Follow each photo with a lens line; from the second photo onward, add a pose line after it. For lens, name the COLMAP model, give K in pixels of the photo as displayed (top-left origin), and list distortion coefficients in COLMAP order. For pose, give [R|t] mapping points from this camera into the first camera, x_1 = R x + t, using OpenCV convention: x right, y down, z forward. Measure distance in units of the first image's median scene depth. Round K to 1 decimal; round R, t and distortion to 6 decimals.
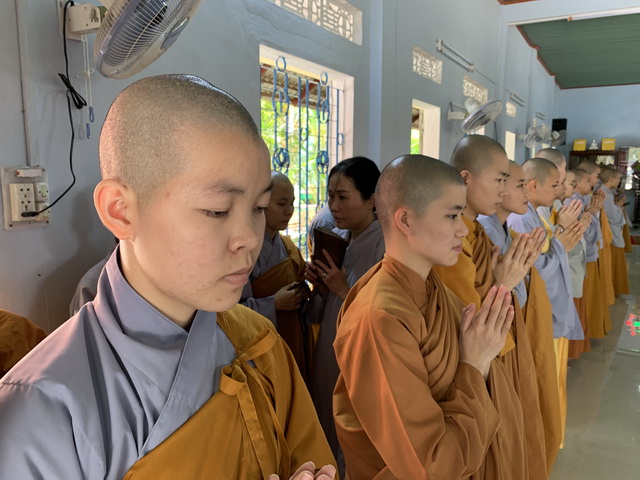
lens RADIAL K [[473.1, 0, 314.7], [0, 473.1, 238.3], [0, 0, 1]] dist [-0.001218, -0.005464]
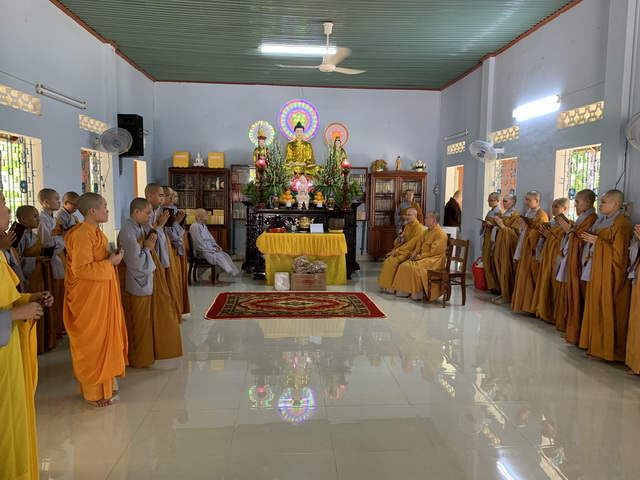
lens RADIAL K [[483.2, 0, 320.0], [0, 483.2, 240.0], [0, 0, 1]] dist [0.041060, -0.006012]
pose [[0.806180, -0.045398, 0.589926, 1.761379], [0.072622, 0.997105, -0.022511, -0.257609], [-0.587196, 0.060990, 0.807143, 1.716563]]
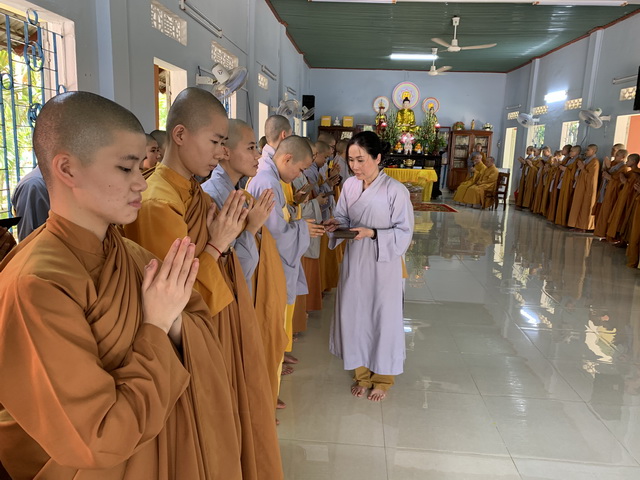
lens RADIAL K [[473.1, 0, 314.7], [0, 473.1, 238.3], [0, 0, 1]] dist [-0.001218, -0.005464]
pose [[0.891411, -0.060951, 0.449078, 0.106612], [0.034547, 0.997170, 0.066766, 0.023952], [-0.451877, -0.044002, 0.890994, 0.017729]]
